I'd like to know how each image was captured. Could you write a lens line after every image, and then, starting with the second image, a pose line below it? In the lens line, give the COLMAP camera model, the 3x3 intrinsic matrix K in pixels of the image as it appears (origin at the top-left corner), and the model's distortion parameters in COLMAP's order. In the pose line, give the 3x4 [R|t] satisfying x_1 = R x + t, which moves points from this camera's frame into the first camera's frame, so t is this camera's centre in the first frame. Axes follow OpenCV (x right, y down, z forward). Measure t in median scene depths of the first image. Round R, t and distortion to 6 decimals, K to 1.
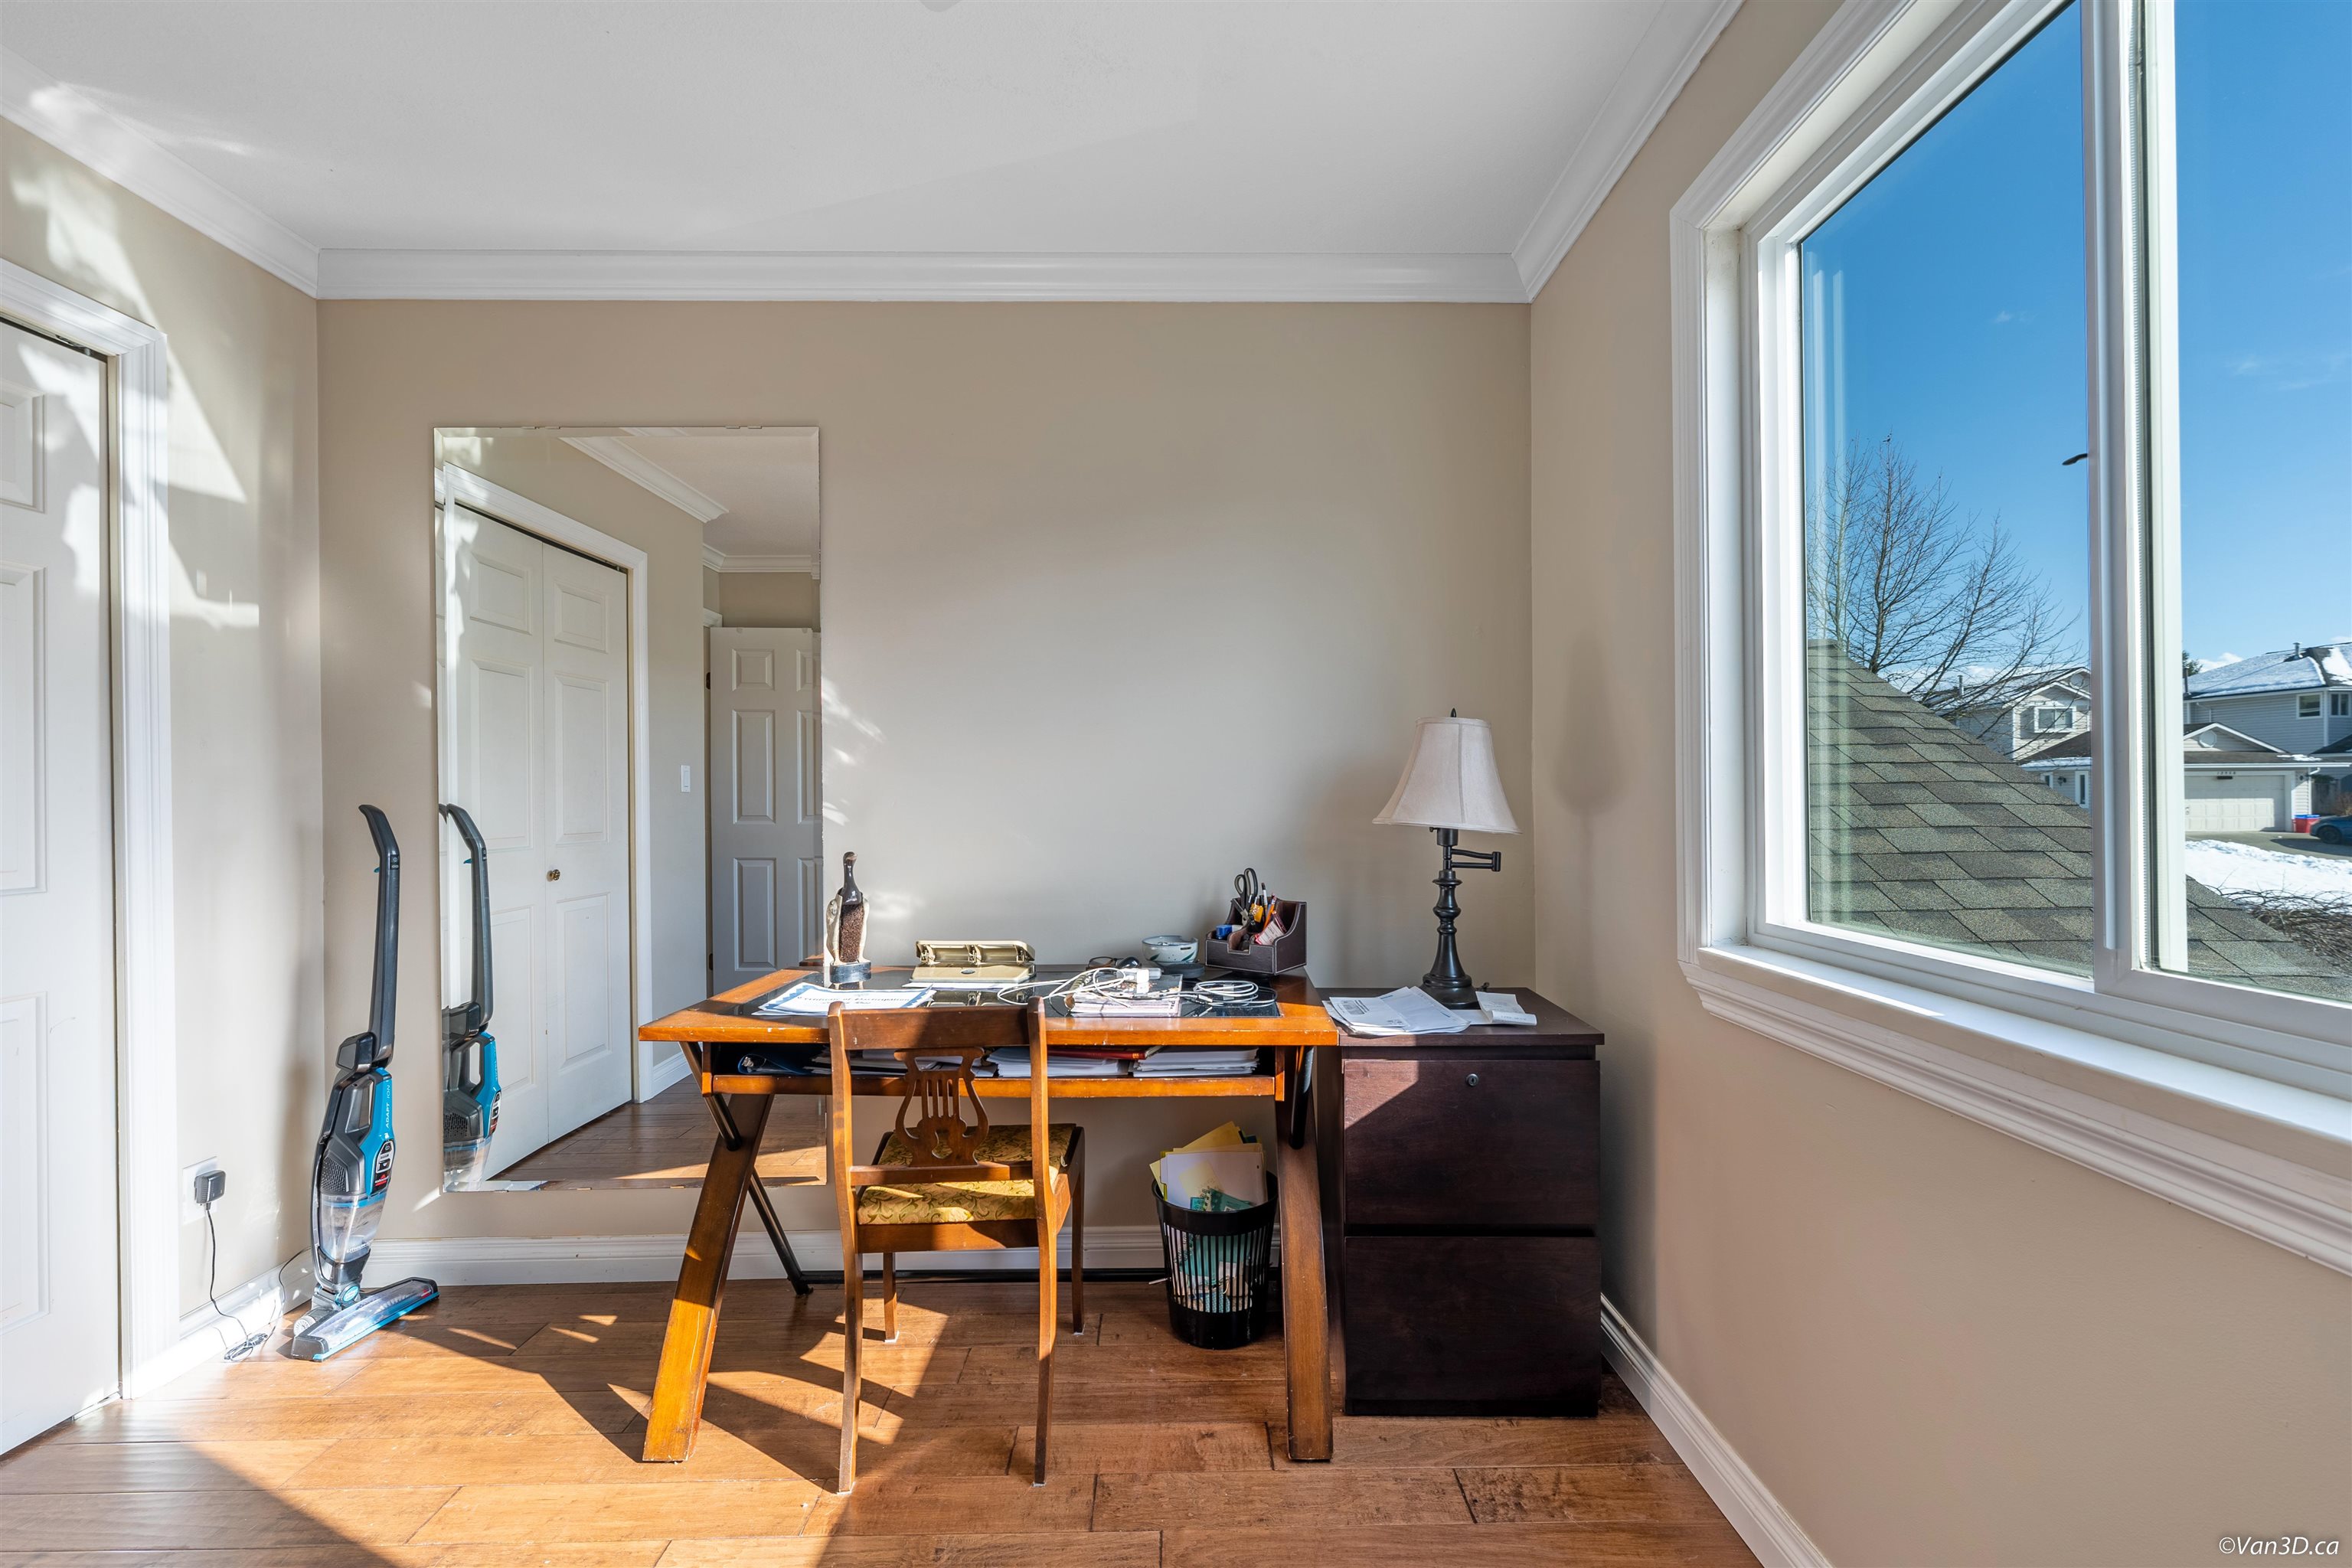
lens RADIAL K [[961.1, 0, 1197.3], [0, 961.1, 791.3], [0, 0, 1]] dist [0.000017, -0.000297]
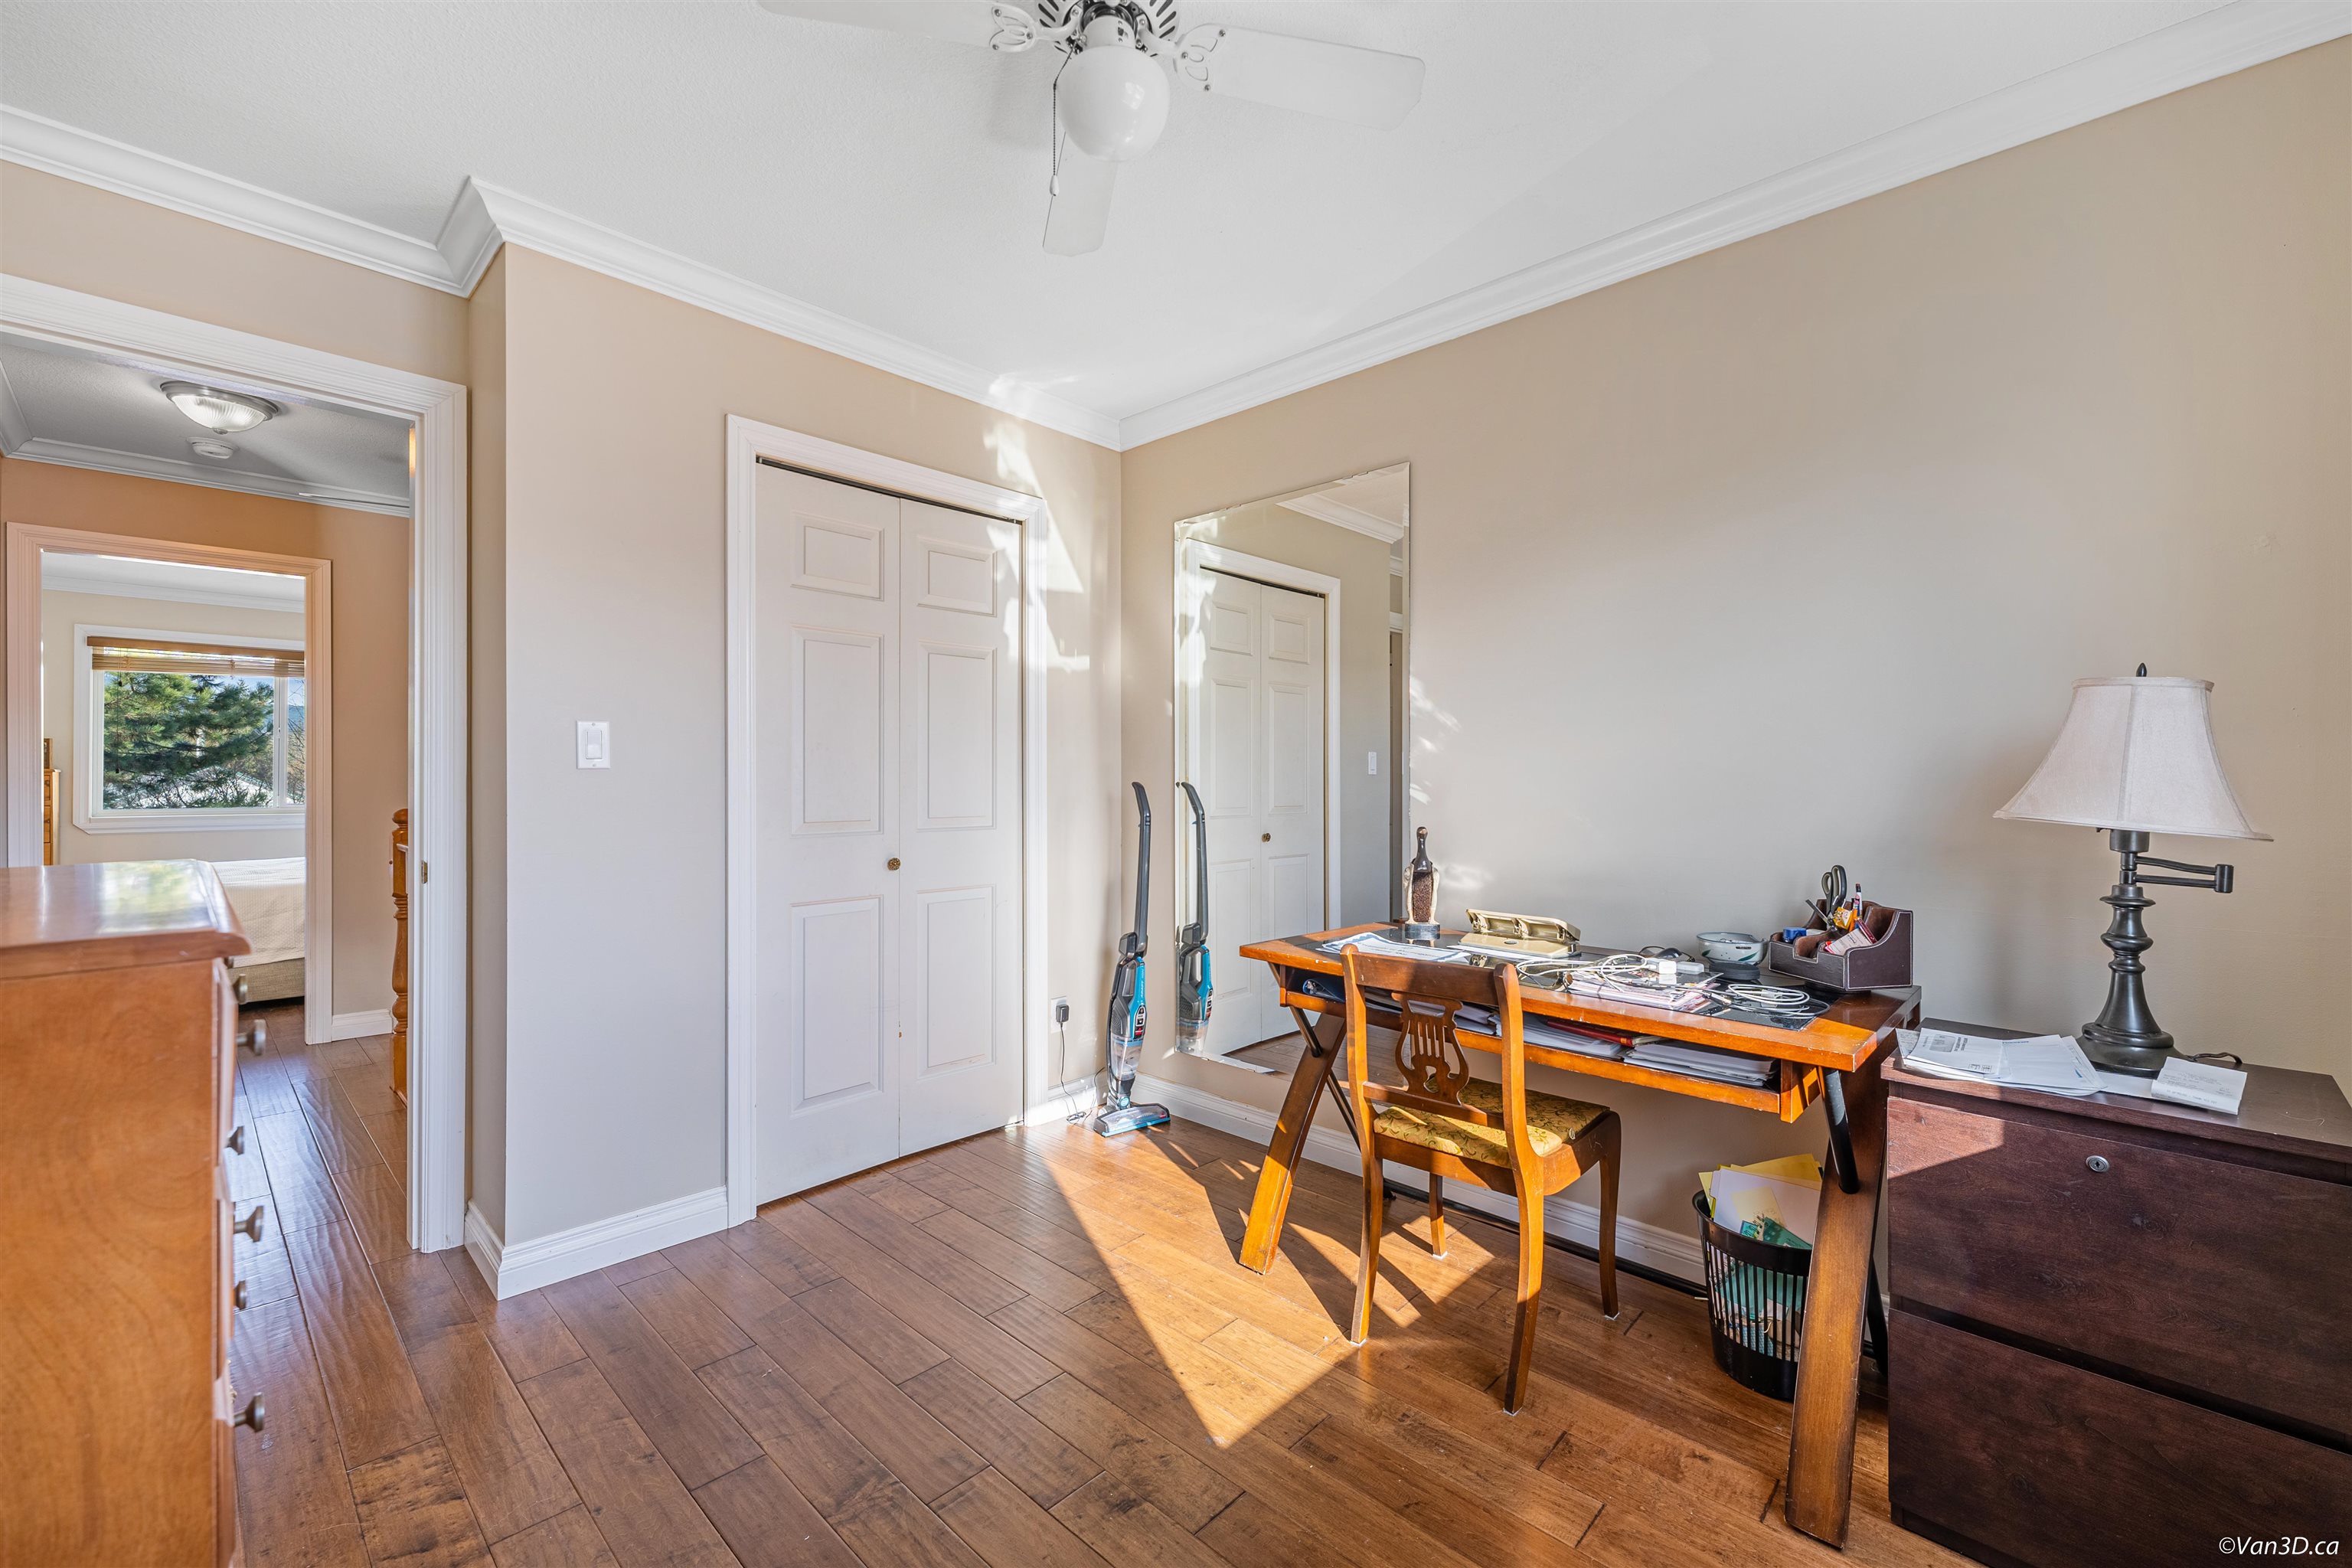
lens RADIAL K [[966.8, 0, 1173.3], [0, 966.8, 773.5], [0, 0, 1]] dist [-0.000837, -0.000301]
pose [[0.706171, 0.003221, -0.708034, 0.281473], [-0.004271, 0.999991, 0.000289, 0.000045], [0.708029, 0.002820, 0.706178, -0.034709]]
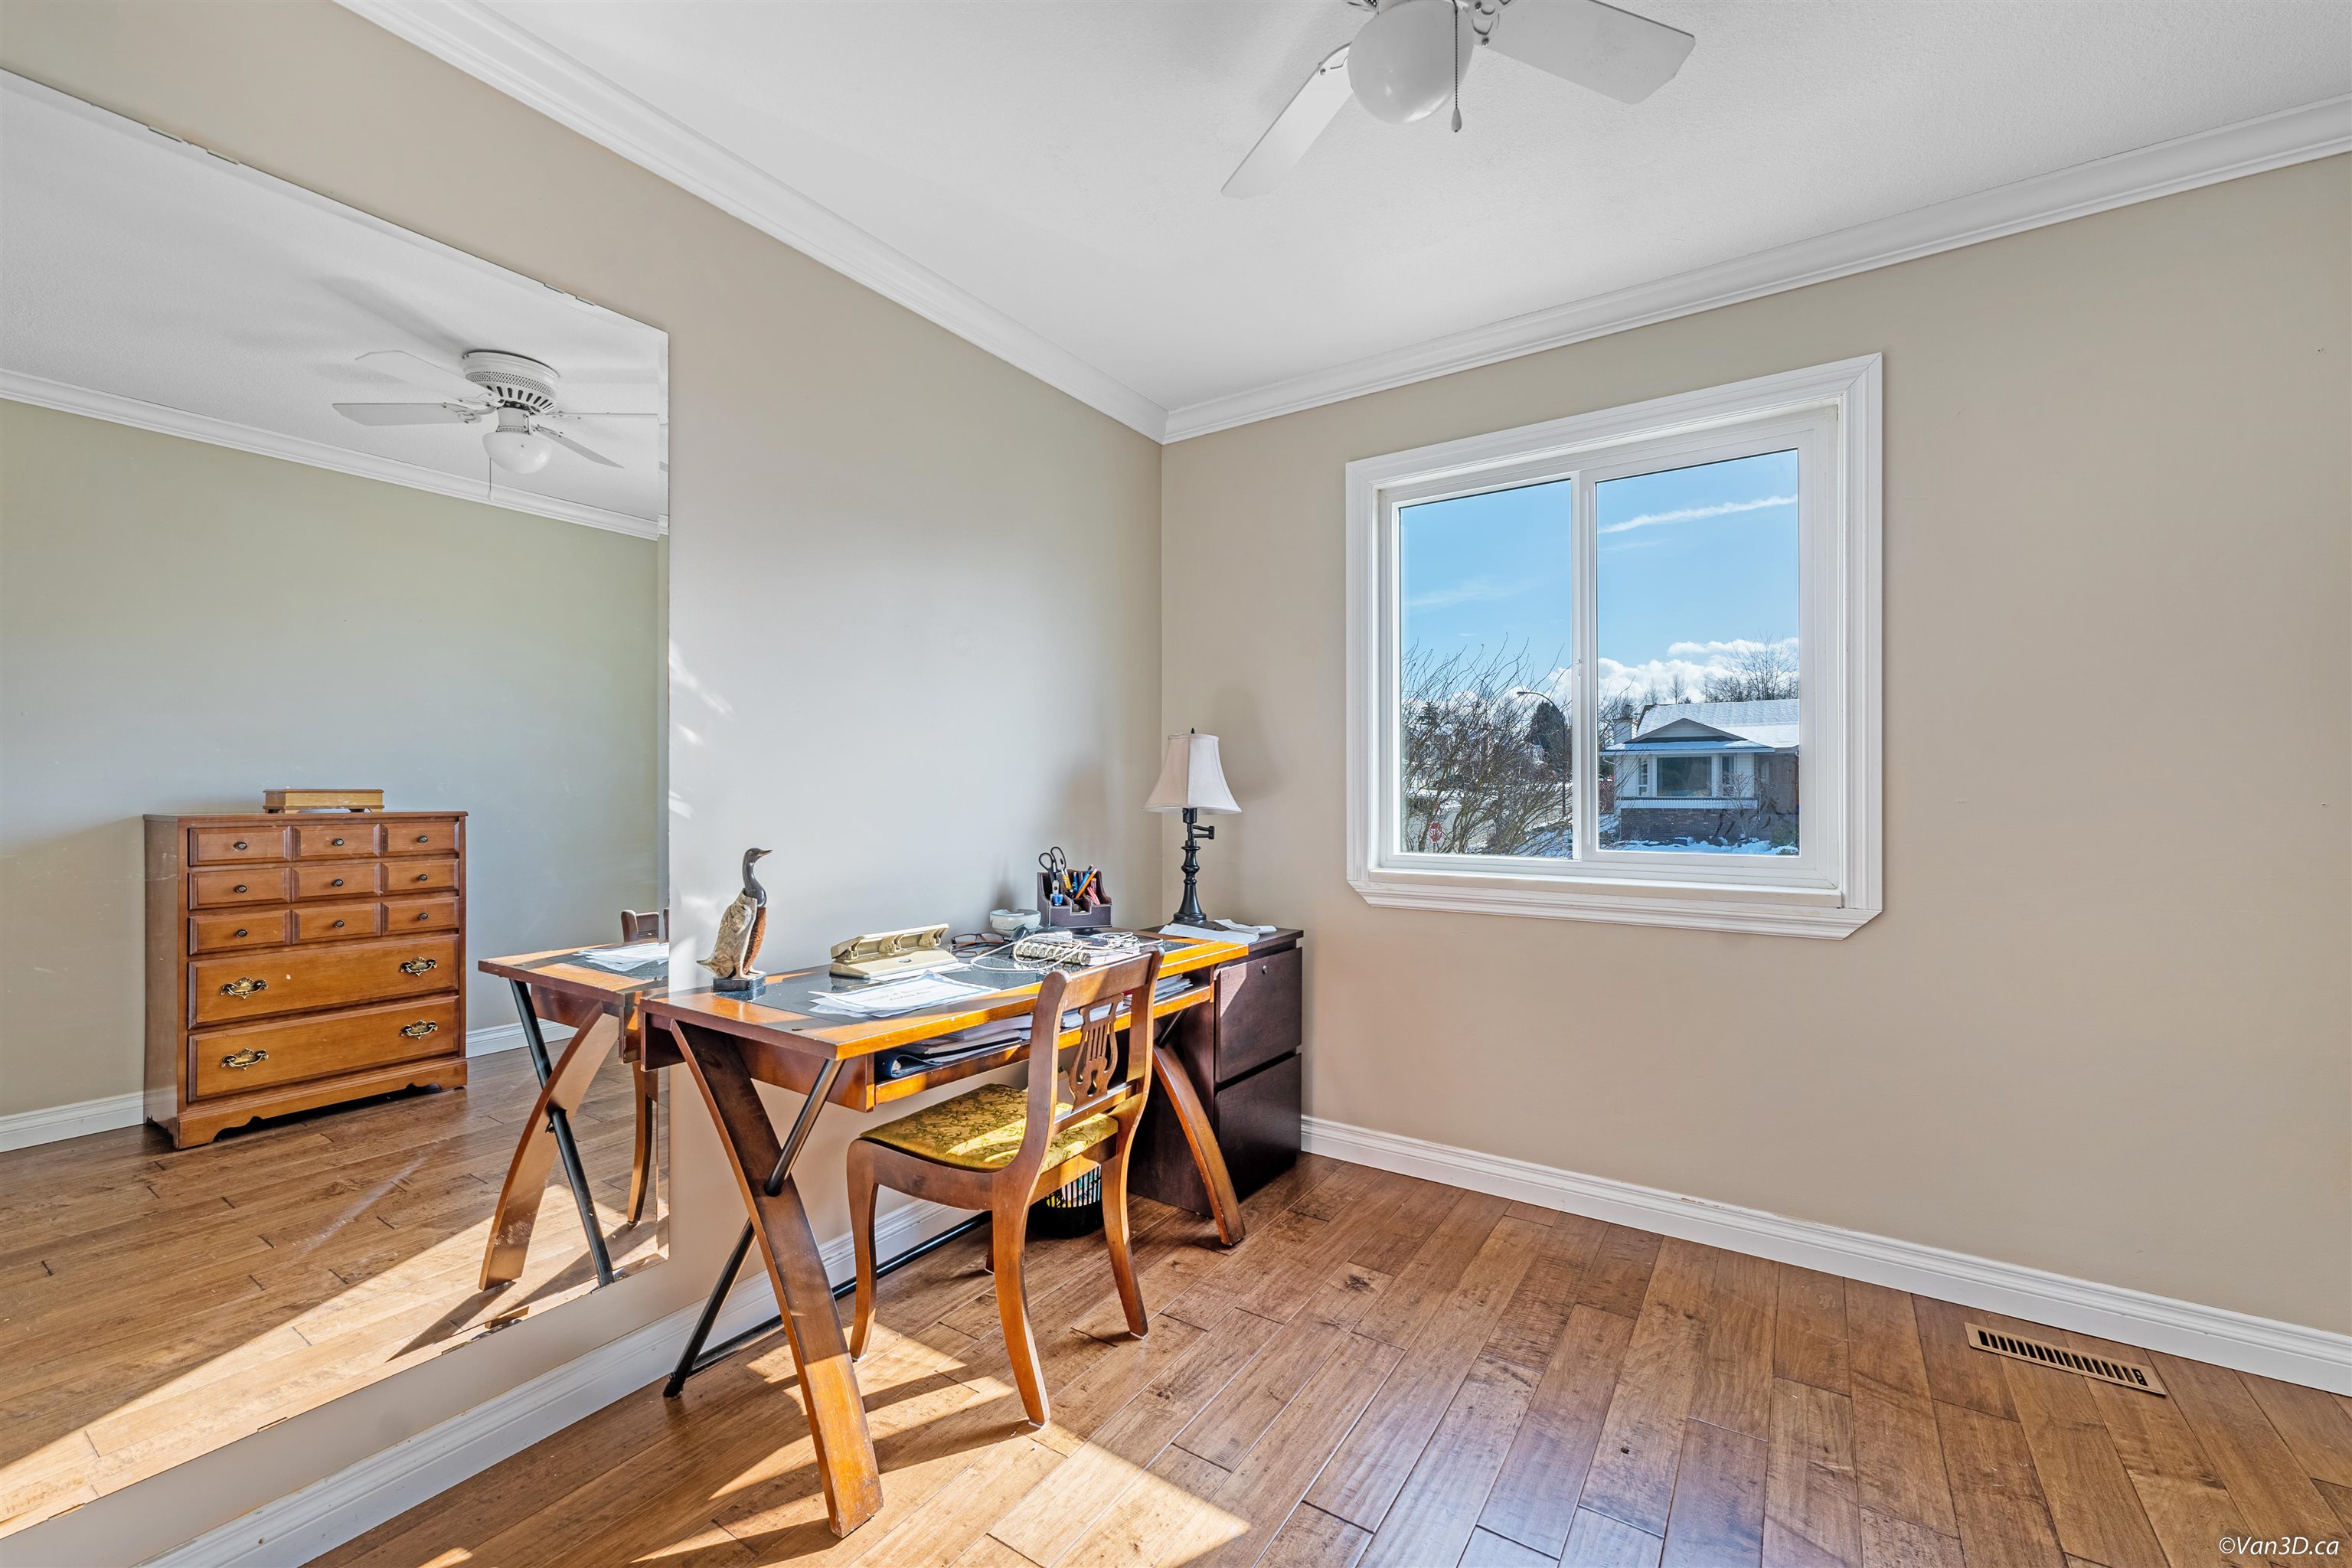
lens RADIAL K [[950.2, 0, 1186.0], [0, 950.2, 783.2], [0, 0, 1]] dist [0.001621, -0.000066]
pose [[0.564528, 0.010121, 0.825352, -0.966365], [-0.007157, 0.999947, -0.007367, 0.008439], [-0.825383, -0.001748, 0.564571, 0.214580]]
